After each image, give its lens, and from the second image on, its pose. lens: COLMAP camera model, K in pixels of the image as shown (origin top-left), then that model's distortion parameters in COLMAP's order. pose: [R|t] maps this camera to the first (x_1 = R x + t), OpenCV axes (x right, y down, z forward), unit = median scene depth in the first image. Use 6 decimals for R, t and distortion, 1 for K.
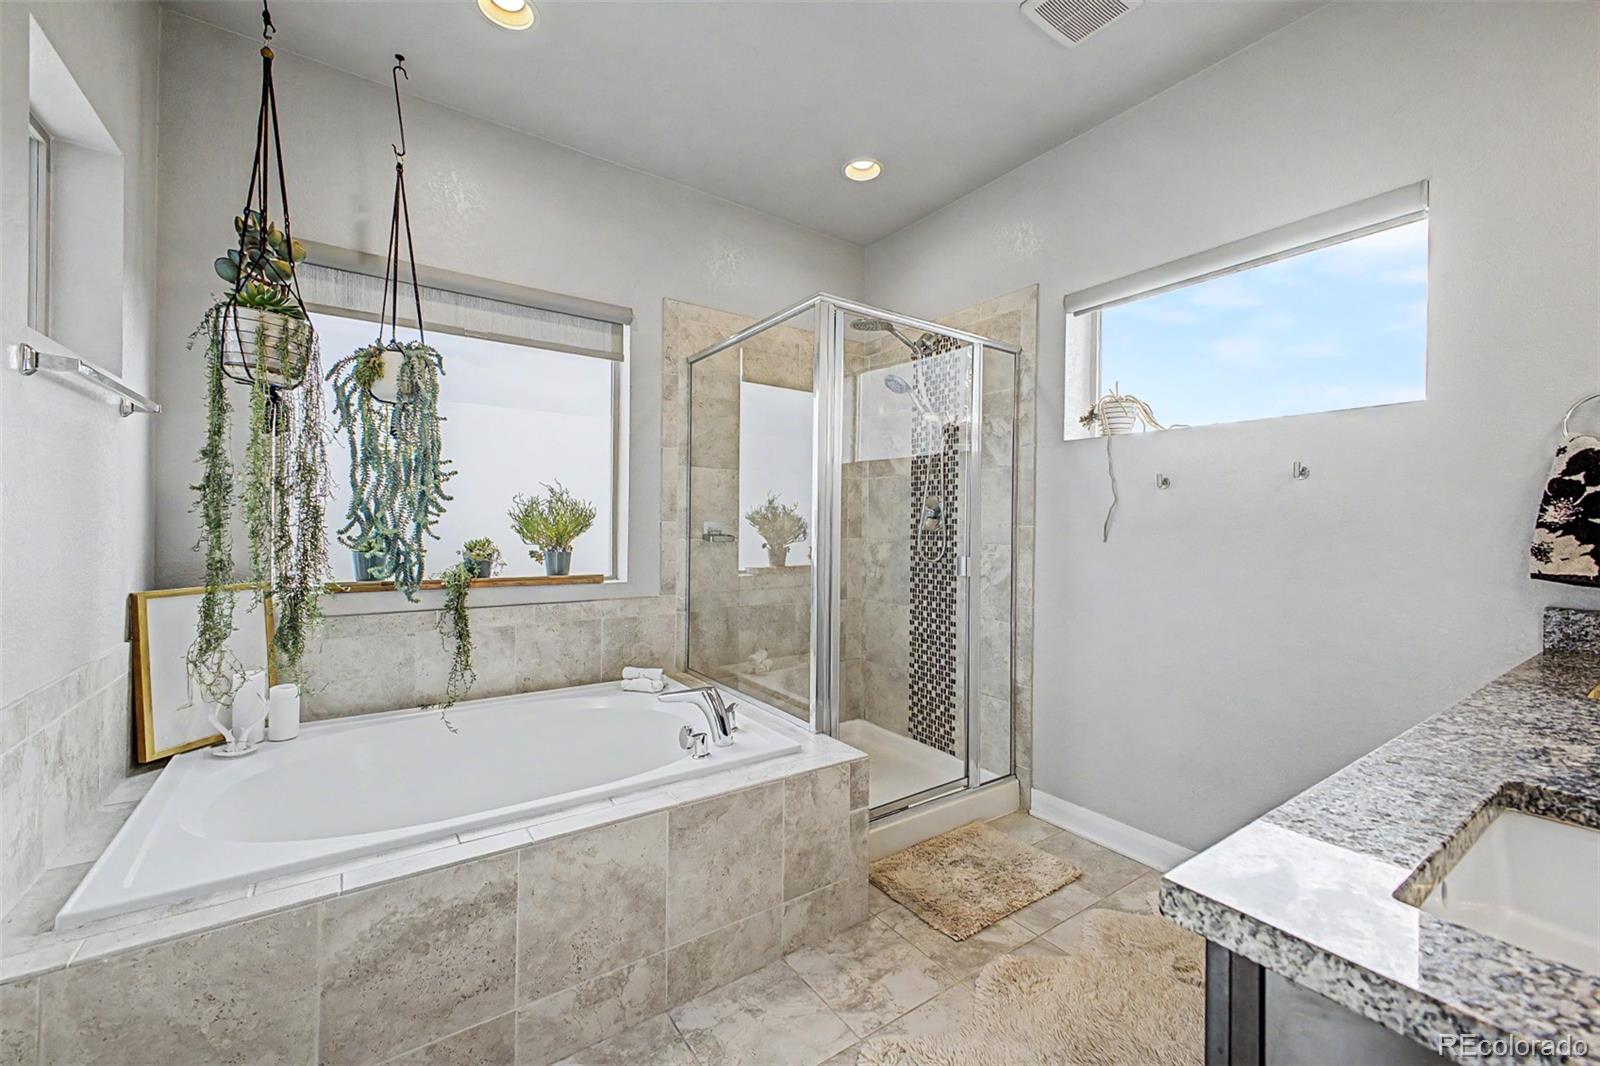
lens RADIAL K [[628.2, 0, 798.0], [0, 628.2, 530.2], [0, 0, 1]] dist [0.020611, -0.006106]
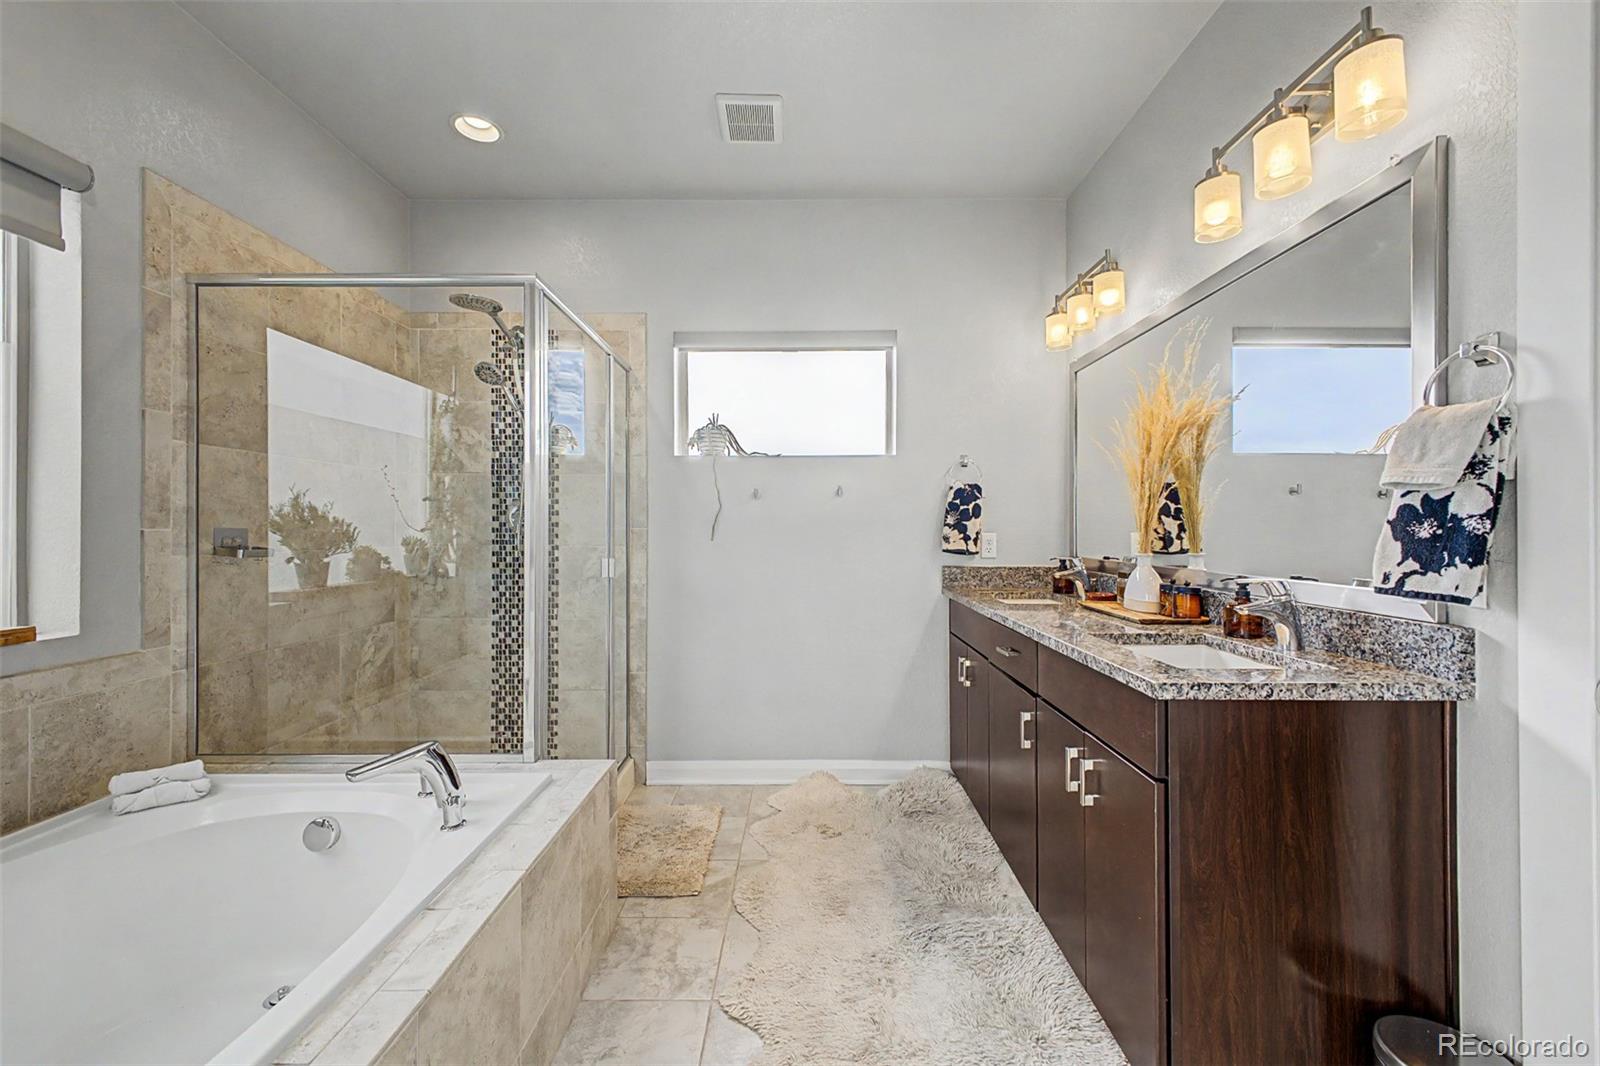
lens RADIAL K [[628.2, 0, 798.0], [0, 628.2, 530.2], [0, 0, 1]] dist [0.020611, -0.006106]
pose [[0.584690, -0.016747, 0.811084, -0.350516], [0.015879, 0.999832, 0.009197, -0.008547], [-0.811101, 0.007502, 0.584858, 0.117385]]
